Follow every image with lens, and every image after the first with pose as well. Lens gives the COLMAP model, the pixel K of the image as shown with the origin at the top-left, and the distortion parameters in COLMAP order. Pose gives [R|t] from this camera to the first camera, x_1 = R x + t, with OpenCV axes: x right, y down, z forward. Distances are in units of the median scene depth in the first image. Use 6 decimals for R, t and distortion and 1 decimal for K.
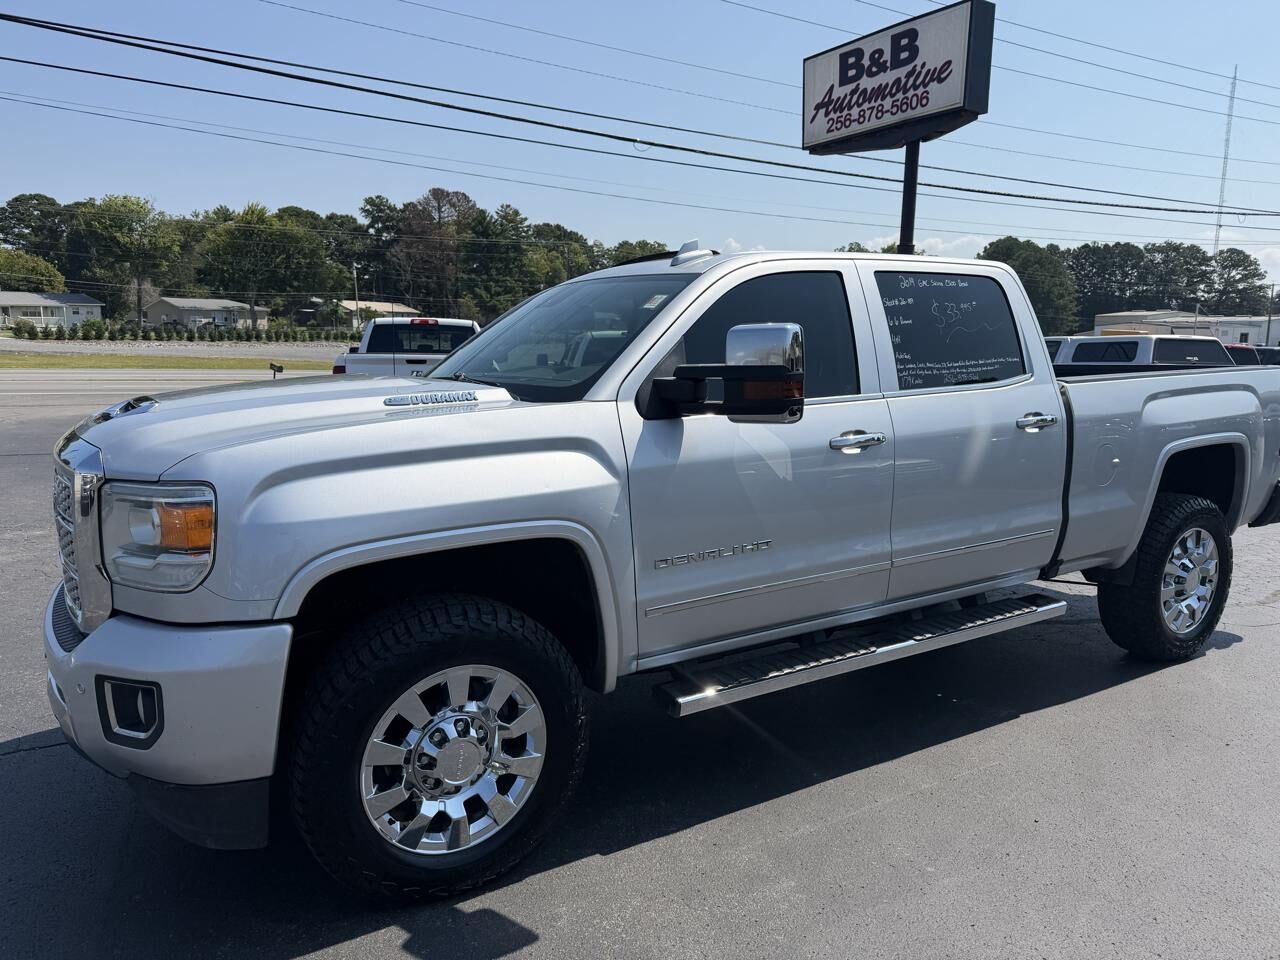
lens RADIAL K [[901.5, 0, 641.3], [0, 901.5, 476.9], [0, 0, 1]] dist [0.037374, -0.045352]
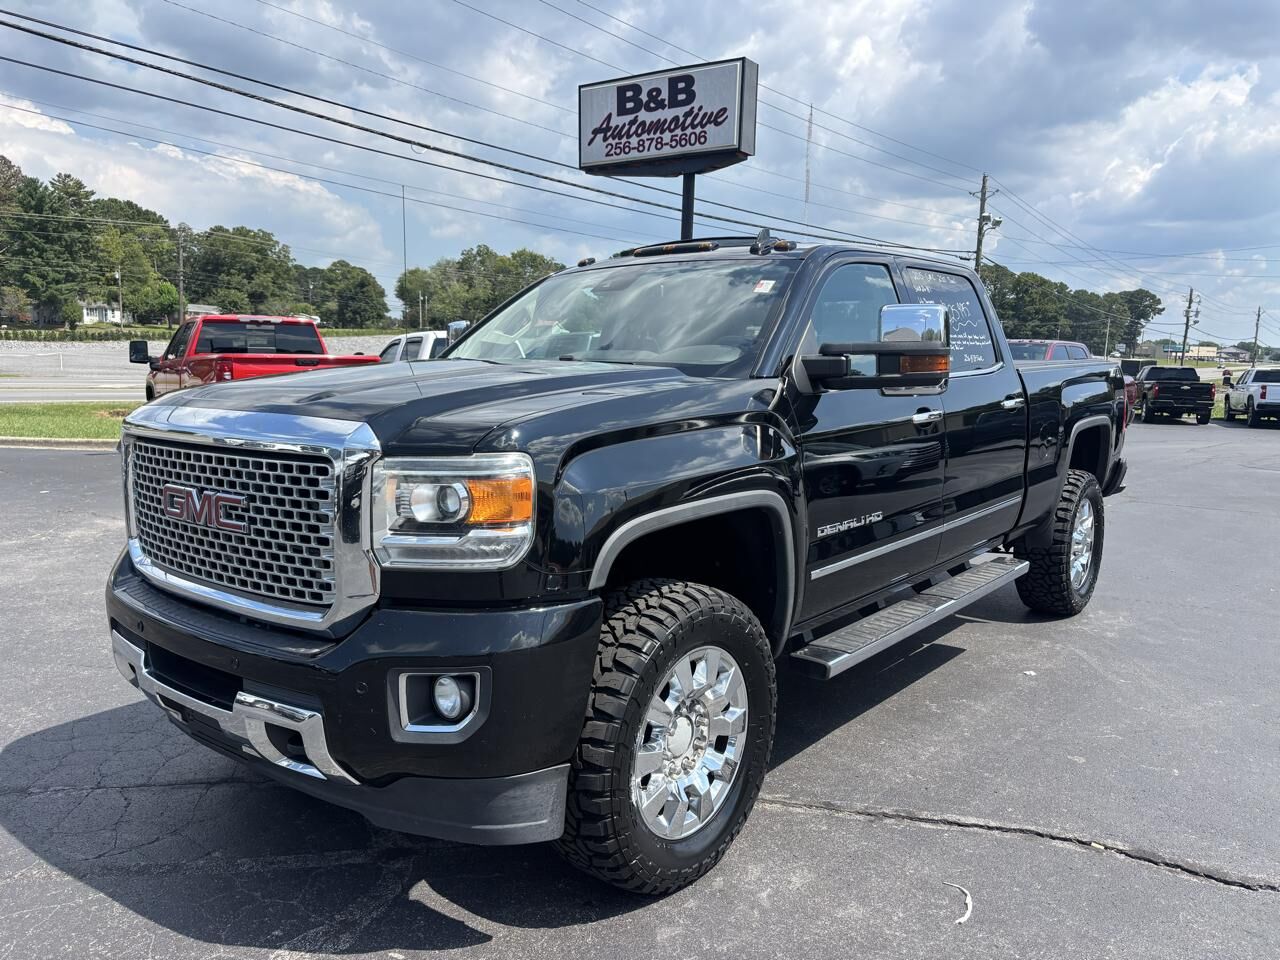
lens RADIAL K [[966.6, 0, 639.0], [0, 966.6, 477.0], [0, 0, 1]] dist [0.048831, -0.068699]
pose [[0.923102, -0.037527, 0.382720, -0.224032], [0.043366, 0.999037, -0.006638, 0.014639], [-0.382102, 0.022724, 0.923841, -0.084287]]
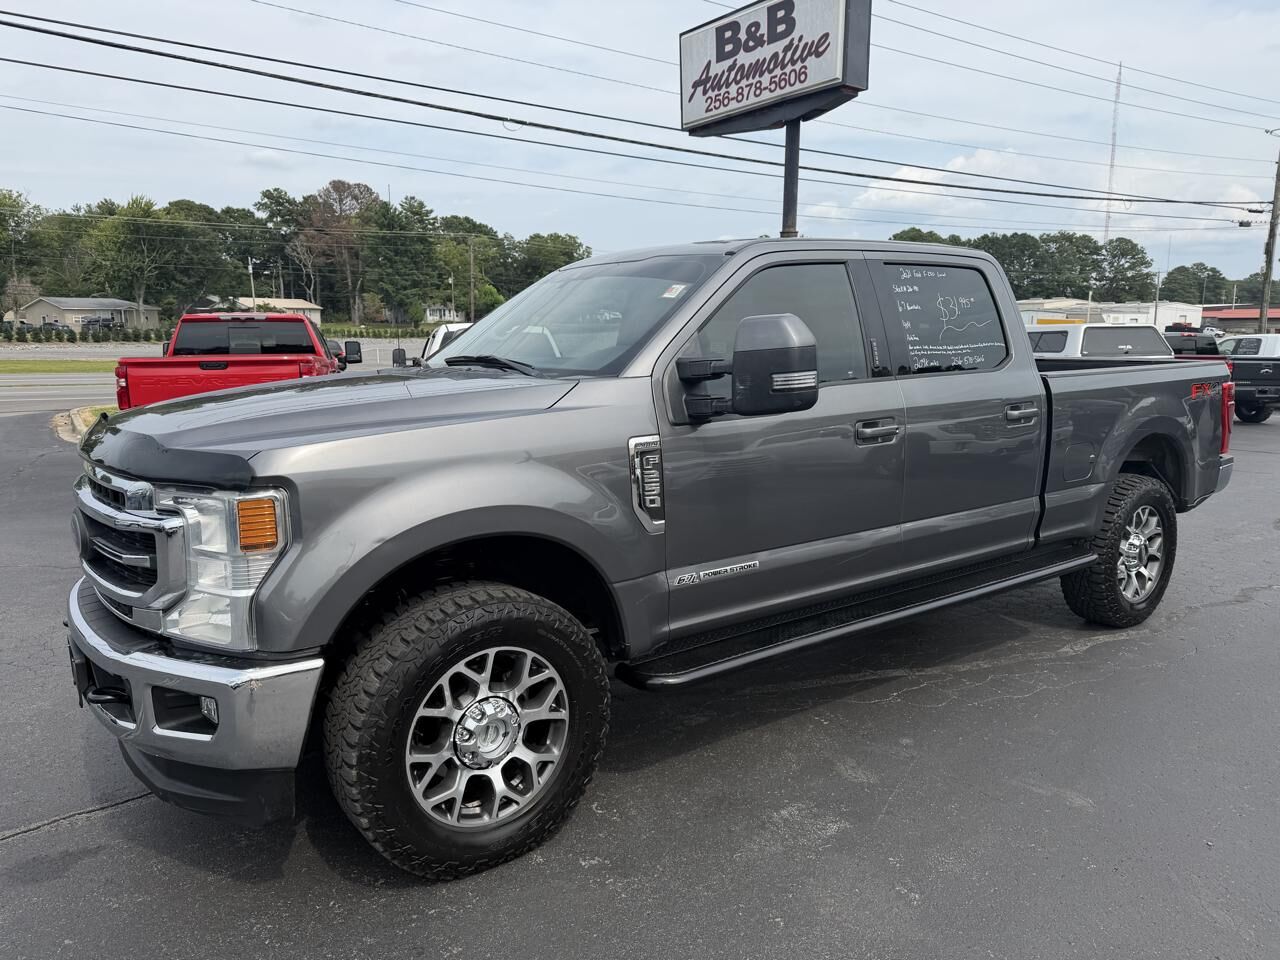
lens RADIAL K [[906.0, 0, 633.3], [0, 906.0, 480.6], [0, 0, 1]] dist [0.009891, -0.010424]
pose [[0.996451, -0.027707, 0.079489, 0.045733], [0.026842, 0.999569, 0.011929, -0.010621], [-0.079785, -0.009753, 0.996764, 0.065172]]
